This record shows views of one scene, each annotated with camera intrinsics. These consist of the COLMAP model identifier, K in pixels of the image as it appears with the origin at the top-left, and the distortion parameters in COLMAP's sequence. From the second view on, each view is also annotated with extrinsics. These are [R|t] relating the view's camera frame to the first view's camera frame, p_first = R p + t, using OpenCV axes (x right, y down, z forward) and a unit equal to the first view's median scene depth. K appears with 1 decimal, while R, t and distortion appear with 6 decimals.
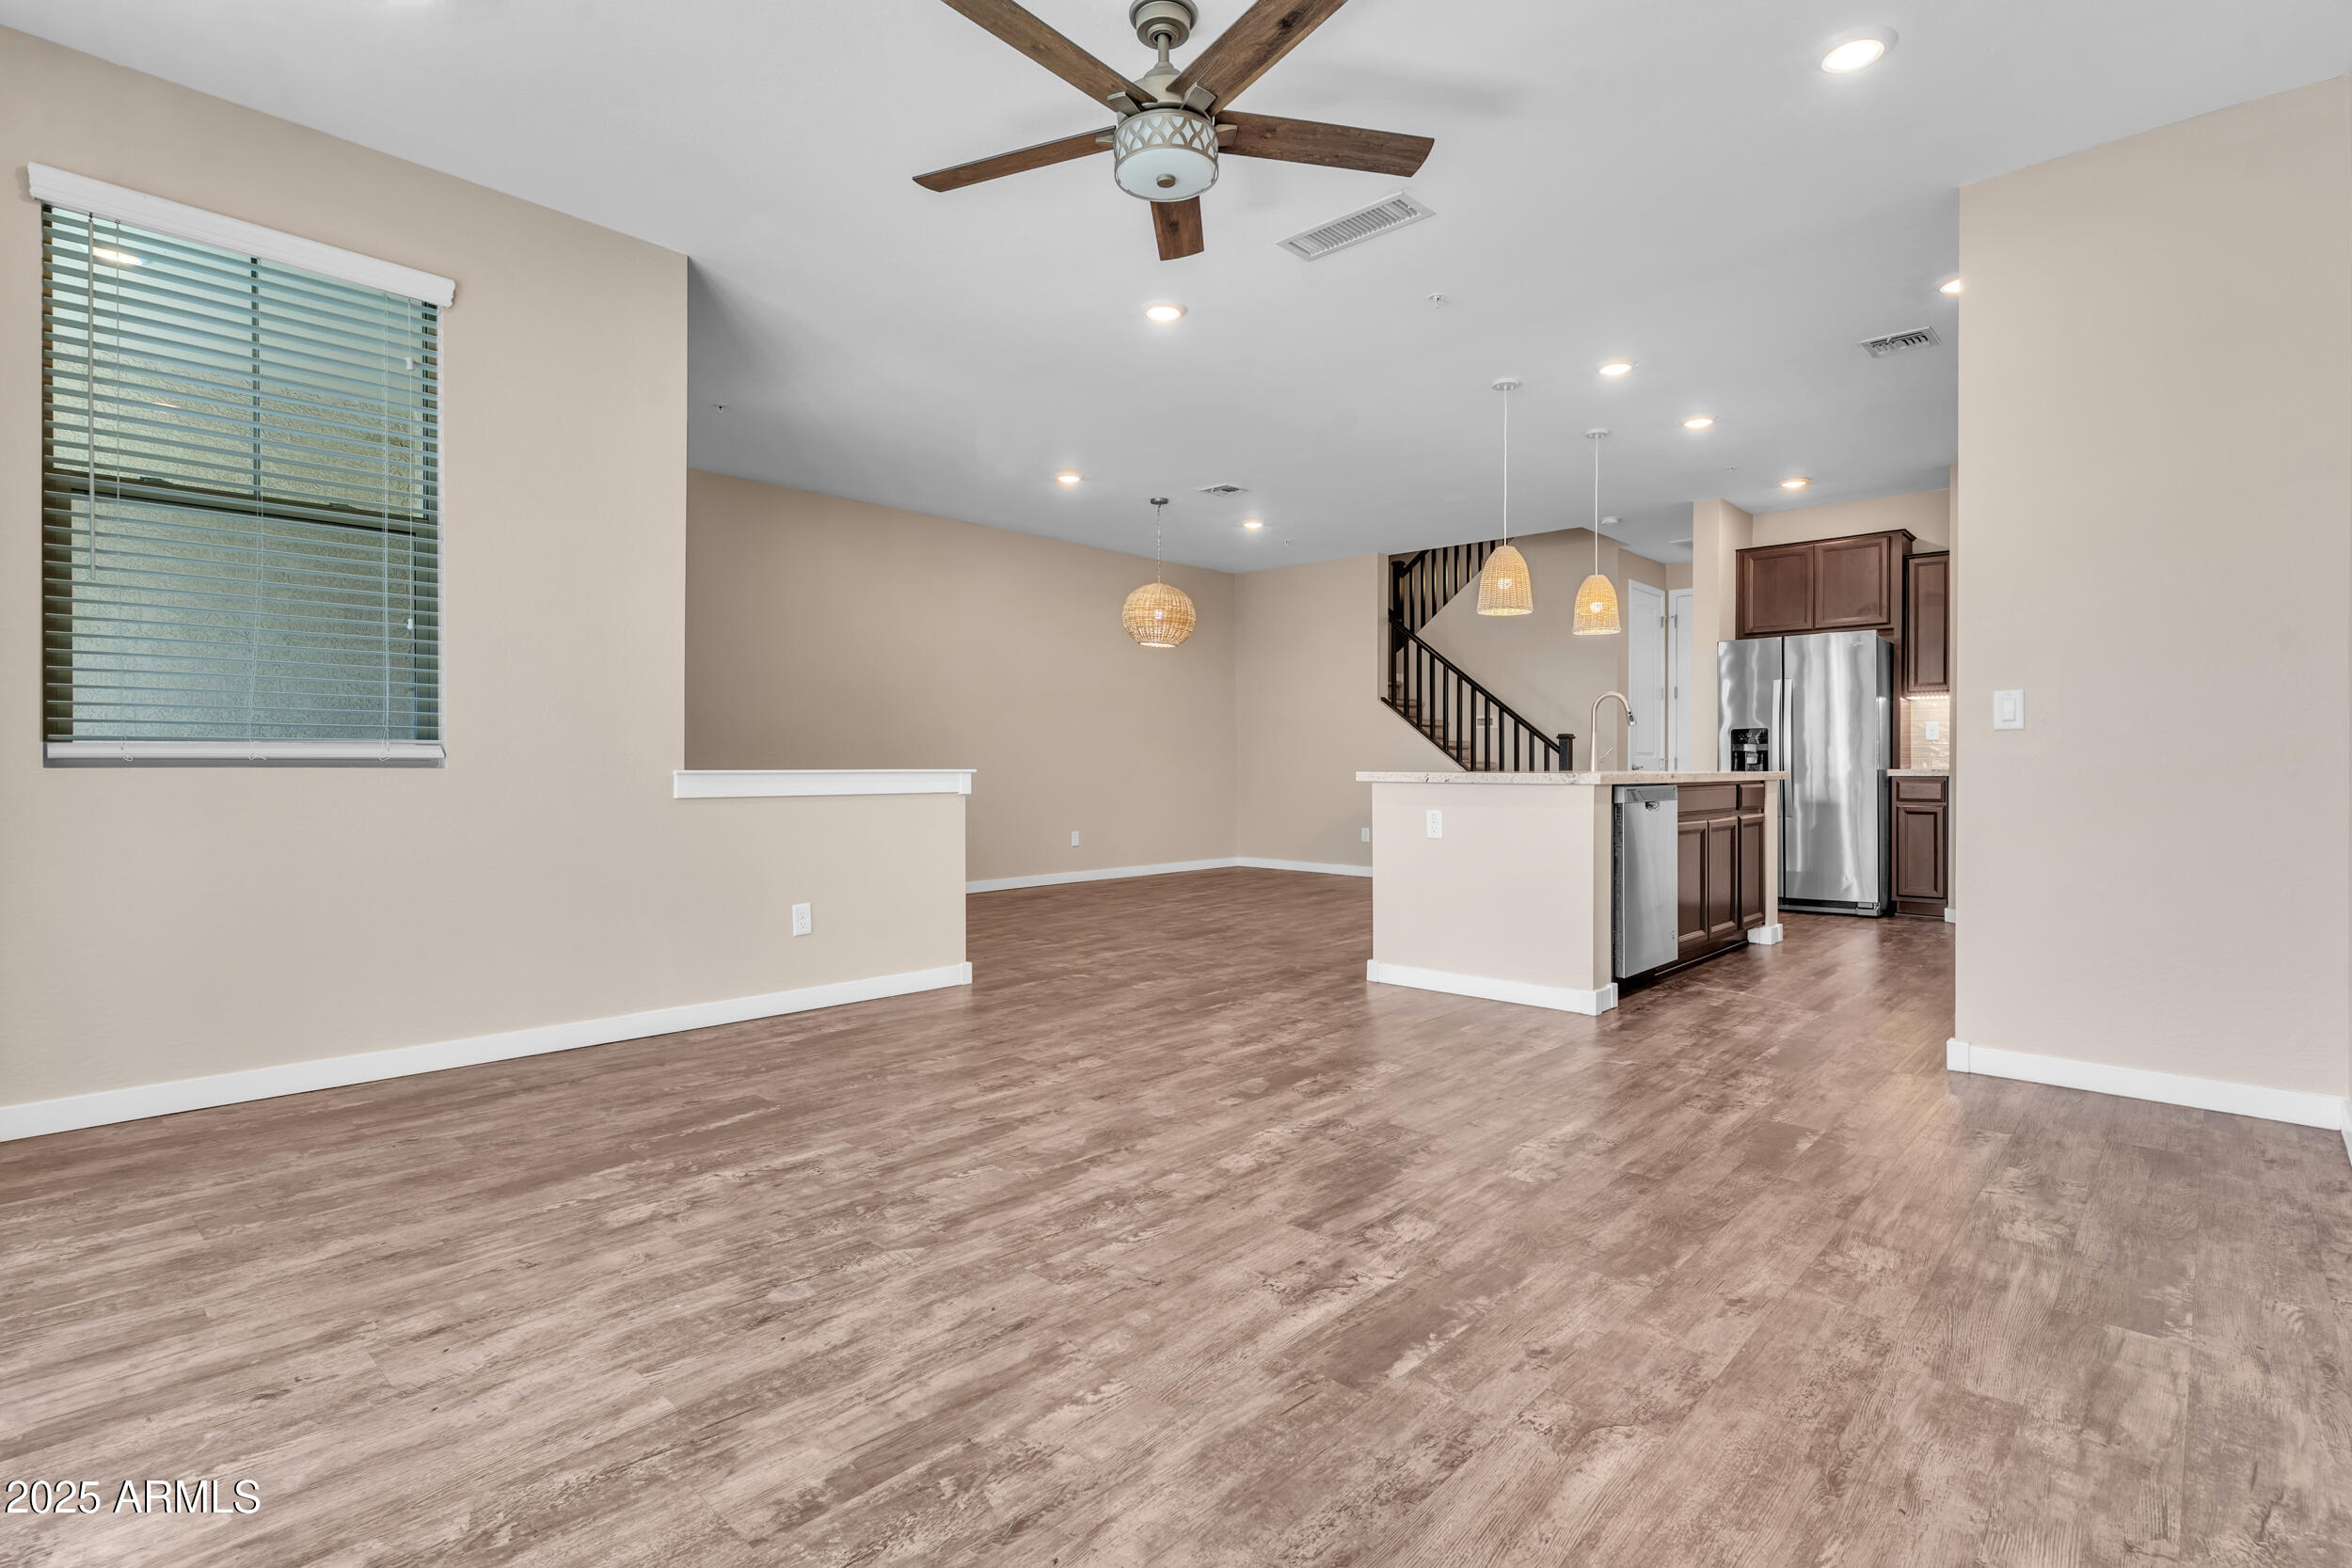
lens RADIAL K [[1158.5, 0, 1174.3], [0, 1158.5, 780.9], [0, 0, 1]] dist [0.004190, -0.000402]
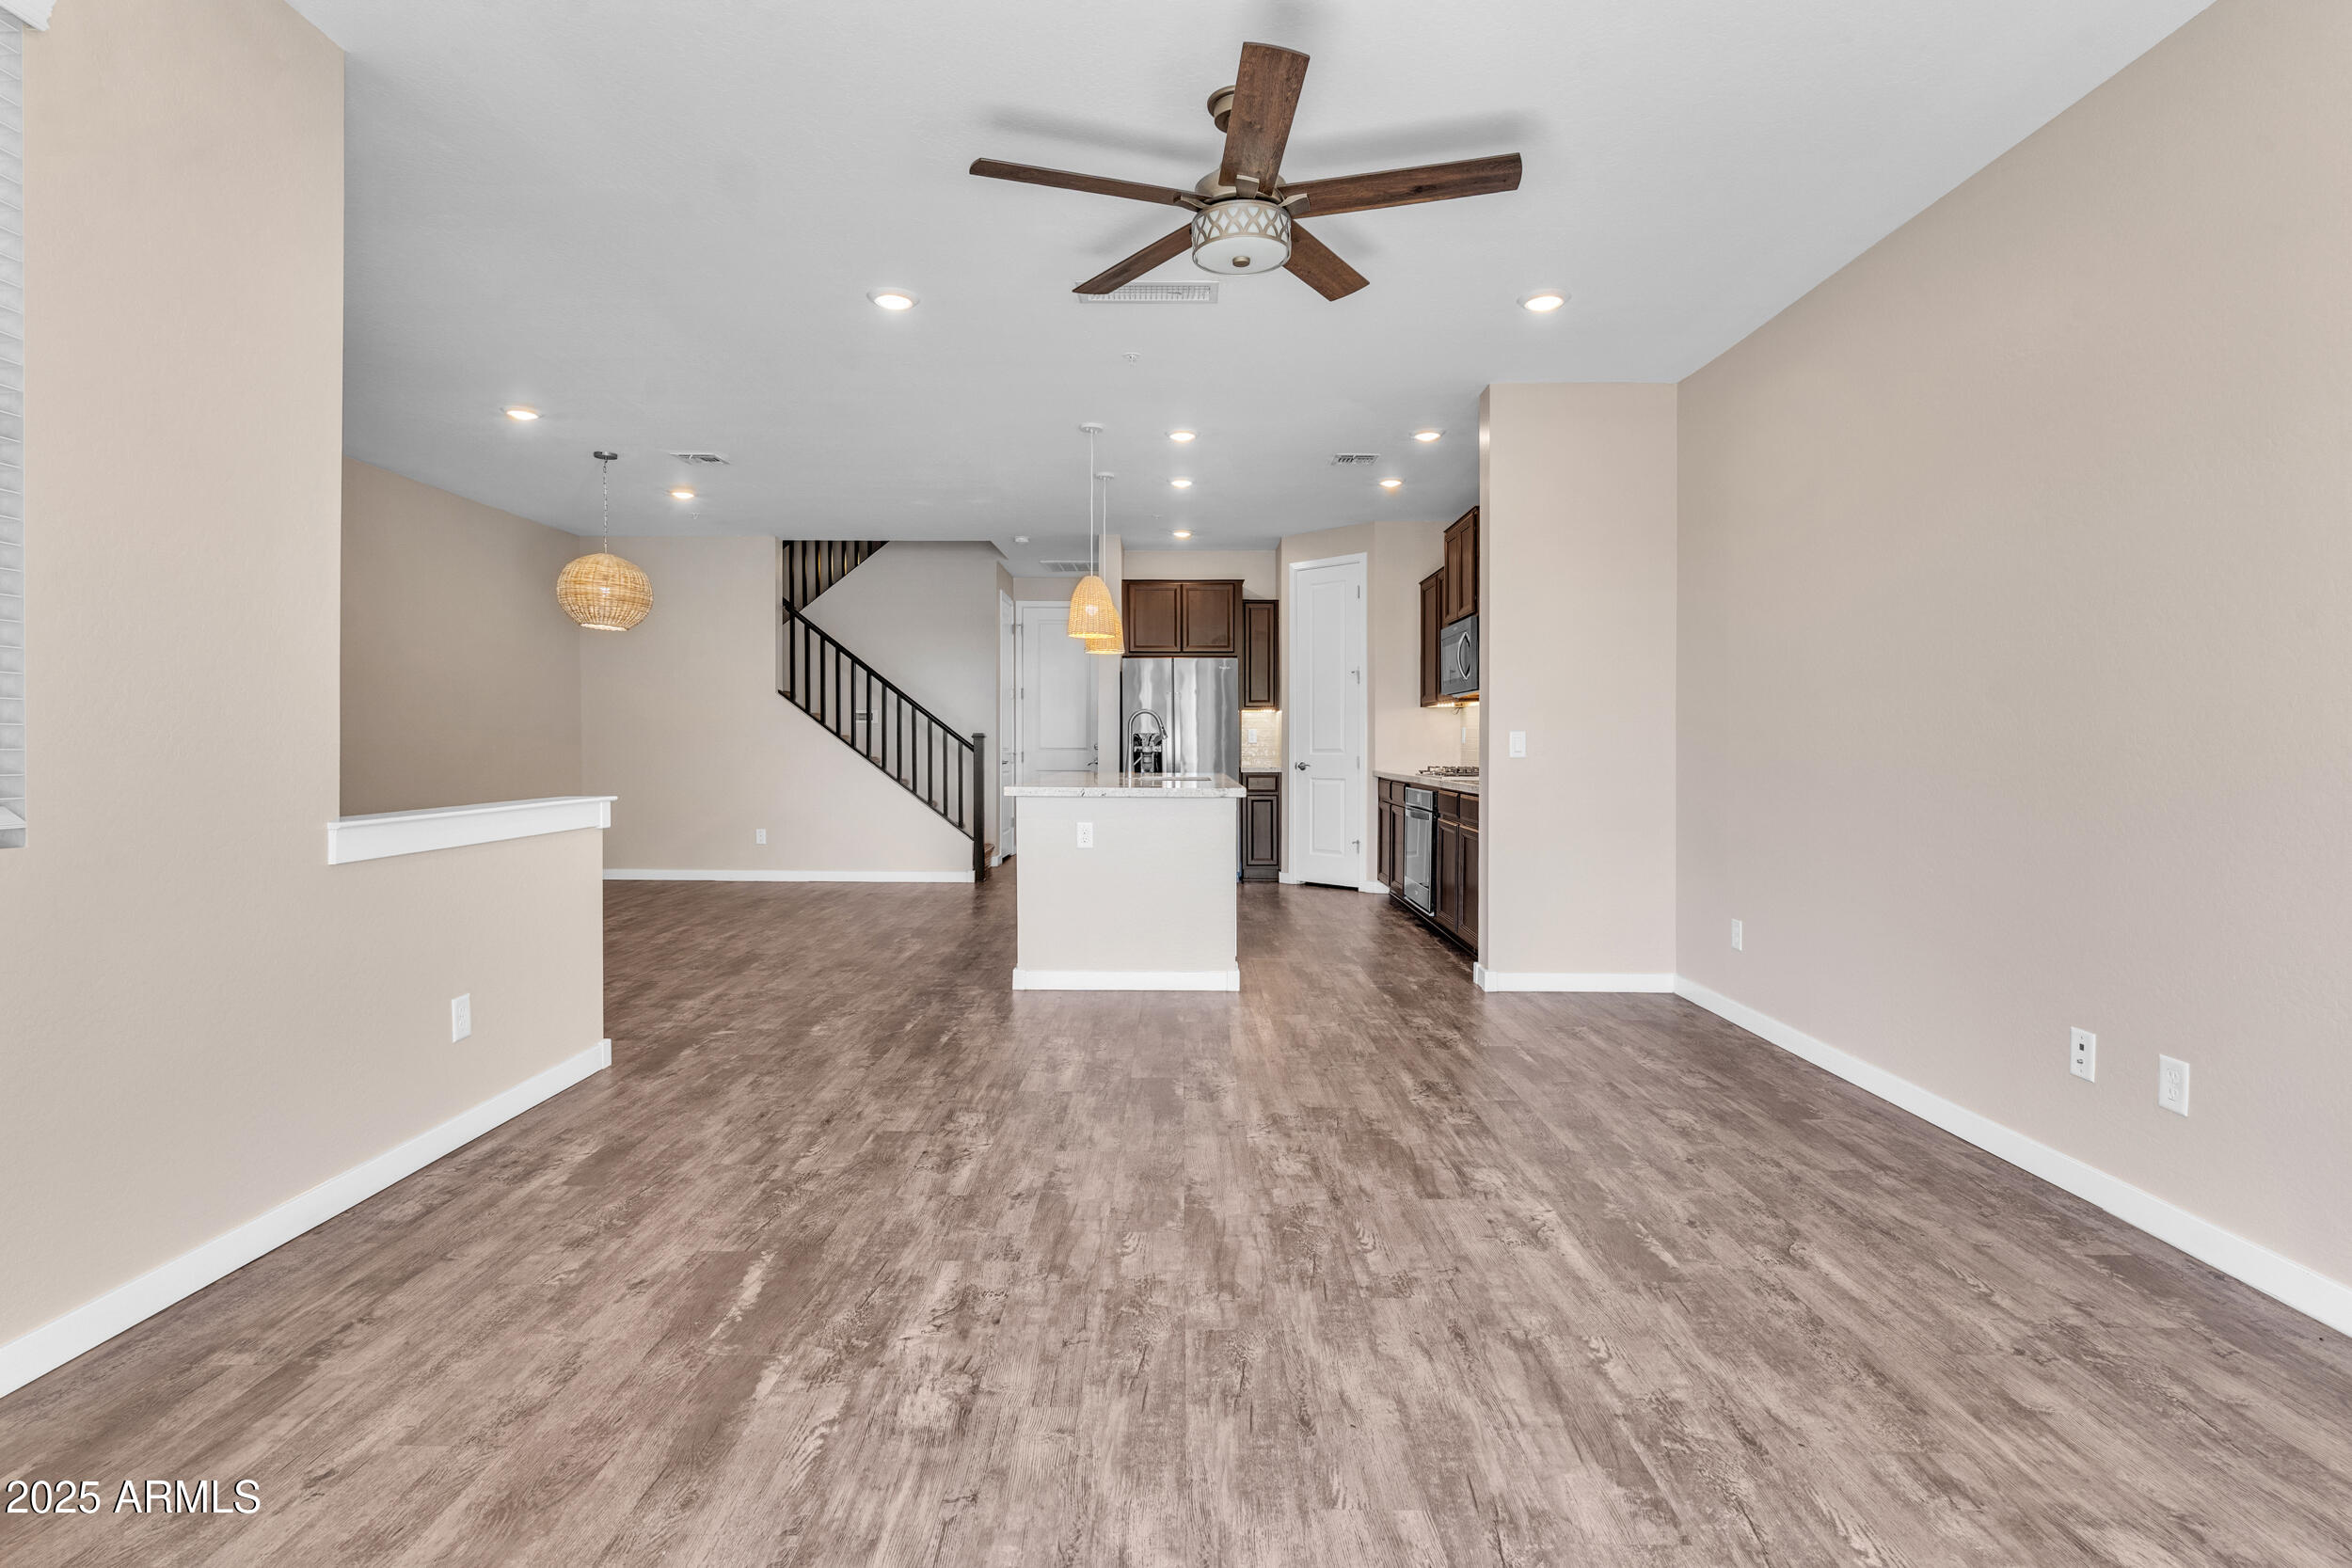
lens RADIAL K [[1158.5, 0, 1210.1], [0, 1158.5, 765.0], [0, 0, 1]] dist [0.004190, -0.000402]
pose [[0.722703, -0.011204, 0.691068, -0.718827], [0.004930, 0.999927, 0.011055, -0.064692], [-0.691141, -0.004582, 0.722705, 0.236887]]
